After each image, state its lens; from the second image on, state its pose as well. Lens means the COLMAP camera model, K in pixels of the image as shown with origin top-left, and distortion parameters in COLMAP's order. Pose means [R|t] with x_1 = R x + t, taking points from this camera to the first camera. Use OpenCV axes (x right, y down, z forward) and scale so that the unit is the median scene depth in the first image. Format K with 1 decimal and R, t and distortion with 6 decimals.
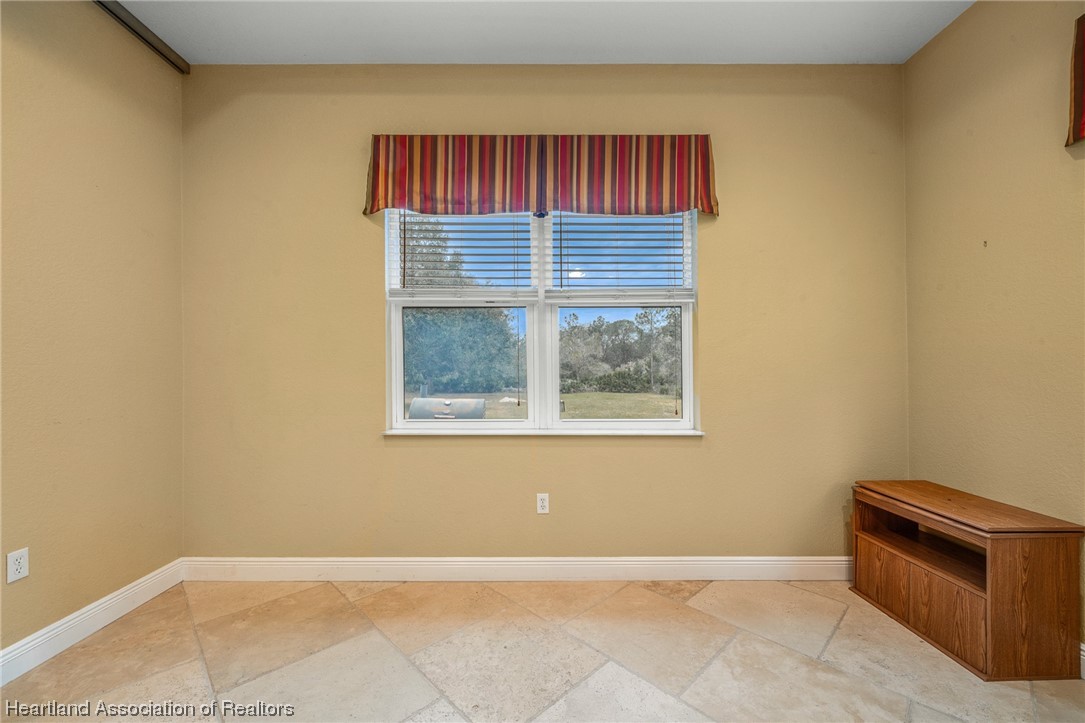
lens RADIAL K [[430.5, 0, 543.2], [0, 430.5, 365.7], [0, 0, 1]] dist [-0.001811, -0.000022]
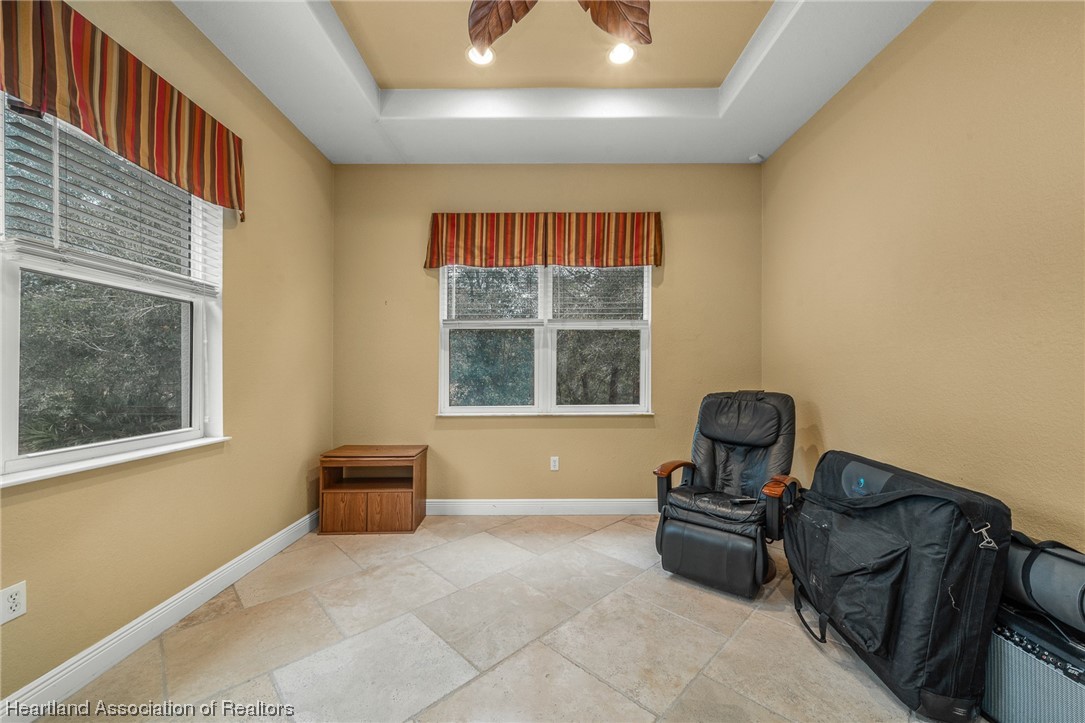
lens RADIAL K [[413.6, 0, 539.8], [0, 413.6, 365.1], [0, 0, 1]] dist [-0.001002, 0.000094]
pose [[-0.000034, 0.021093, 0.999778, -0.585377], [-0.012079, 0.999705, -0.021092, 0.003826], [-0.999927, -0.012078, 0.000221, 0.299448]]
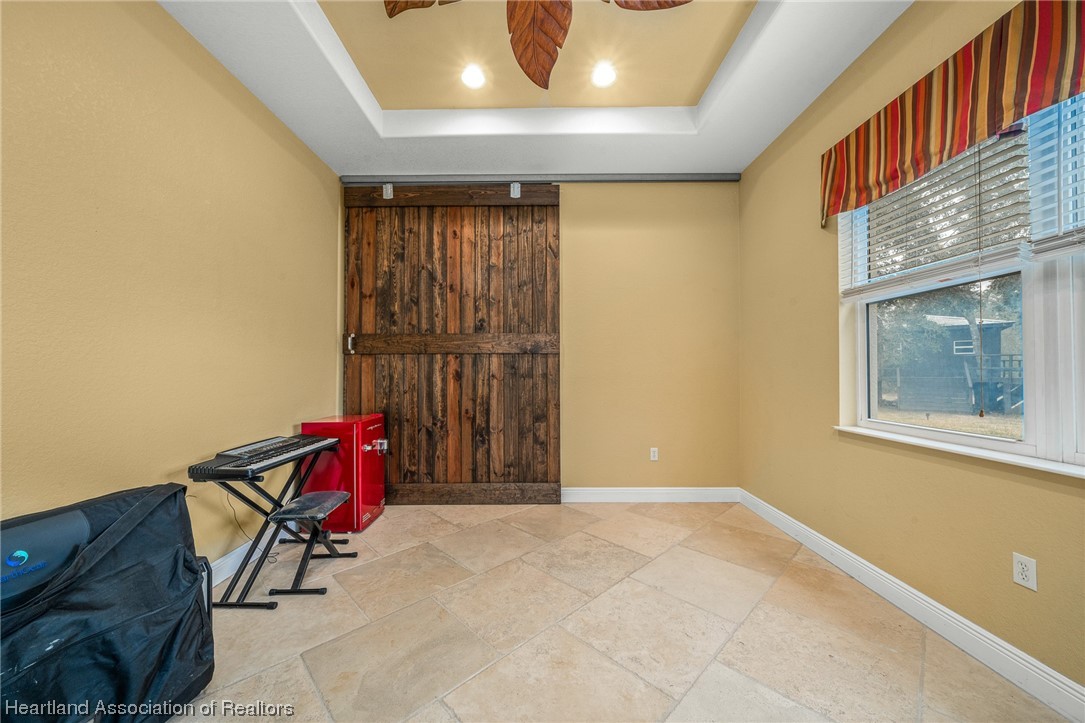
lens RADIAL K [[394.2, 0, 542.5], [0, 394.2, 361.5], [0, 0, 1]] dist [-0.001059, -0.000111]
pose [[-0.000611, -0.023828, -0.999716, 0.622107], [0.014212, 0.999615, -0.023834, 0.006806], [0.999899, -0.014223, -0.000272, 0.282103]]
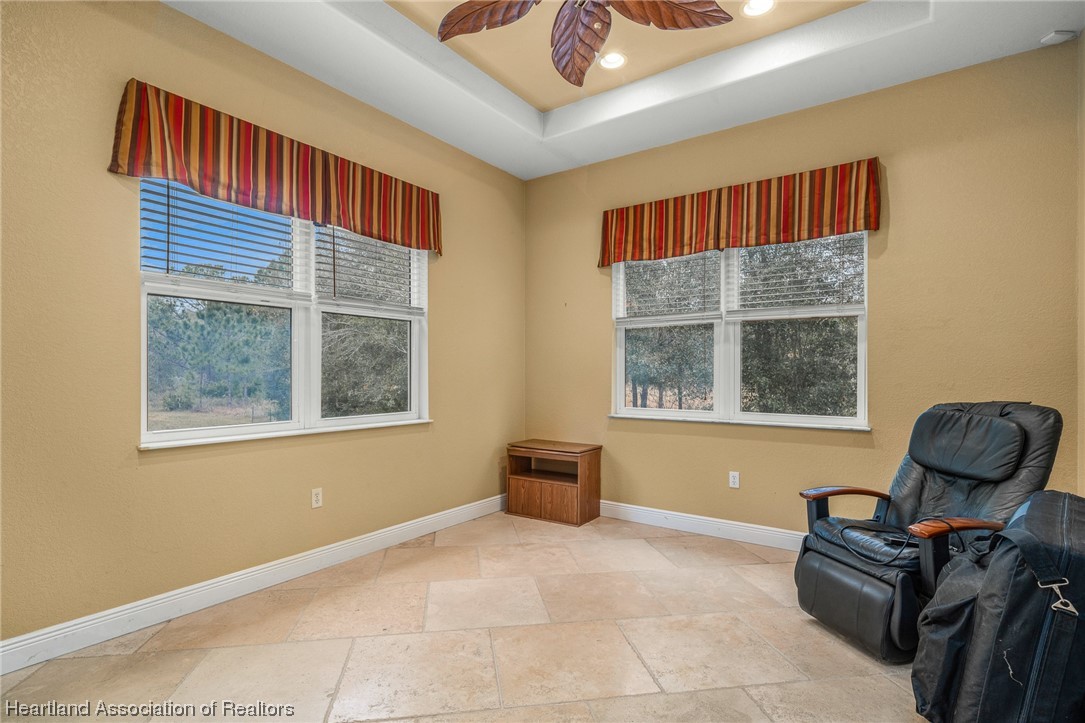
lens RADIAL K [[534.9, 0, 530.3], [0, 534.9, 360.8], [0, 0, 1]] dist [0.002126, 0.001015]
pose [[0.586867, 0.020505, 0.809424, -0.787867], [-0.015650, 0.999780, -0.013980, -0.006023], [-0.809532, -0.004463, 0.587059, -0.199774]]
